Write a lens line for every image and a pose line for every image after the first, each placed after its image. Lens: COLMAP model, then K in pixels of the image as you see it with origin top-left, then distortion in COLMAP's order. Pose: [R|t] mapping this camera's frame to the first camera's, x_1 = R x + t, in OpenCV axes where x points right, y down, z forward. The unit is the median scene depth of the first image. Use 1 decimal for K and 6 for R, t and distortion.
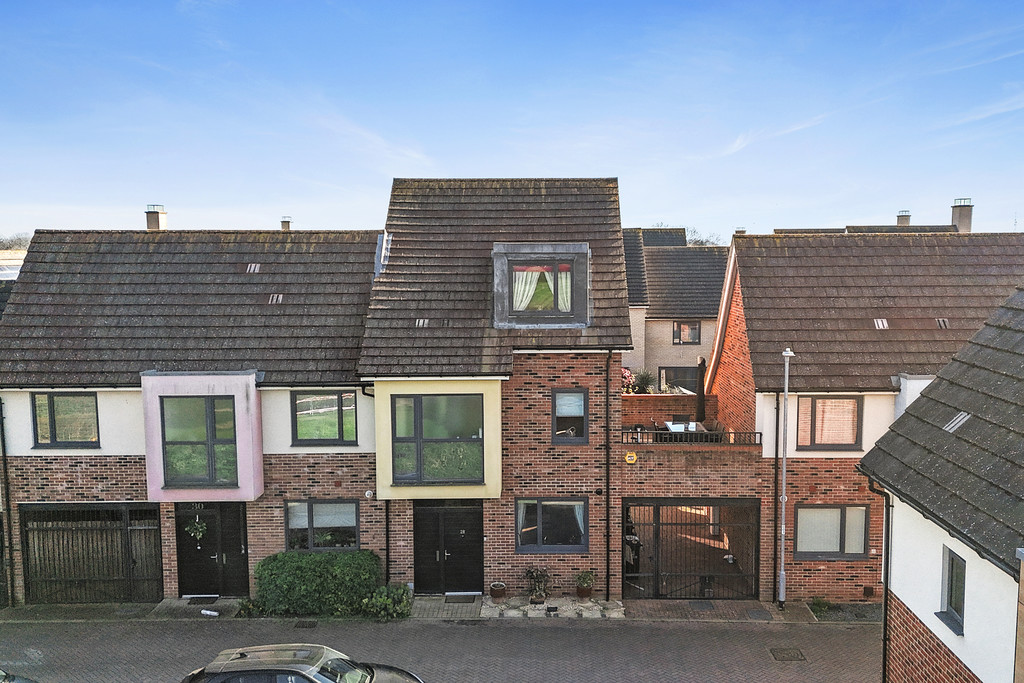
lens RADIAL K [[898.6, 0, 553.2], [0, 898.6, 353.7], [0, 0, 1]] dist [0.076977, -0.090082]
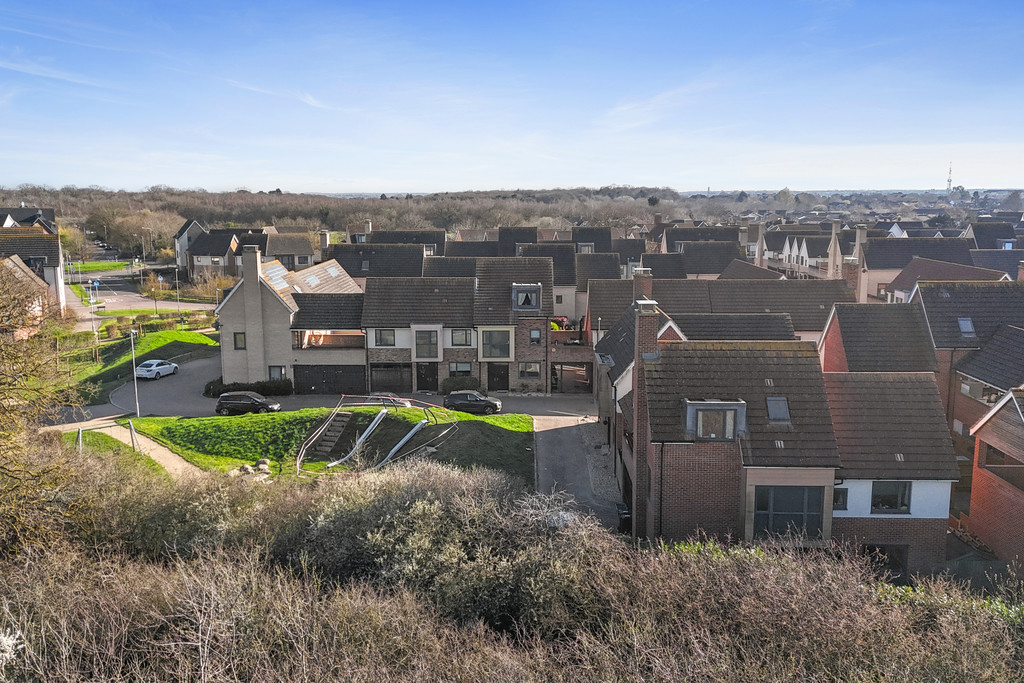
lens RADIAL K [[898.6, 0, 512.0], [0, 898.6, 342.0], [0, 0, 1]] dist [0.076977, -0.090082]
pose [[0.999943, 0.003515, -0.010118, -0.033115], [-0.002868, 0.997993, 0.063258, -0.121320], [0.010320, -0.063225, 0.997946, -2.287205]]
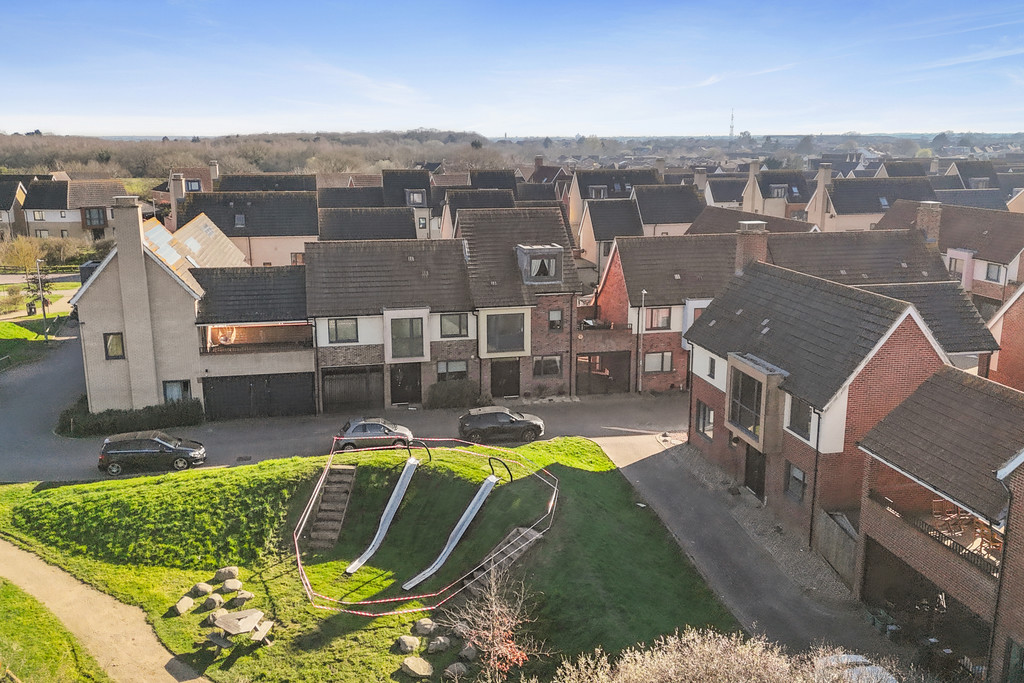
lens RADIAL K [[898.6, 0, 509.4], [0, 898.6, 340.9], [0, 0, 1]] dist [0.076977, -0.090082]
pose [[0.976962, -0.044451, 0.208733, -0.596019], [0.019163, 0.992389, 0.121645, -0.167257], [-0.212552, -0.114843, 0.970378, -1.276603]]
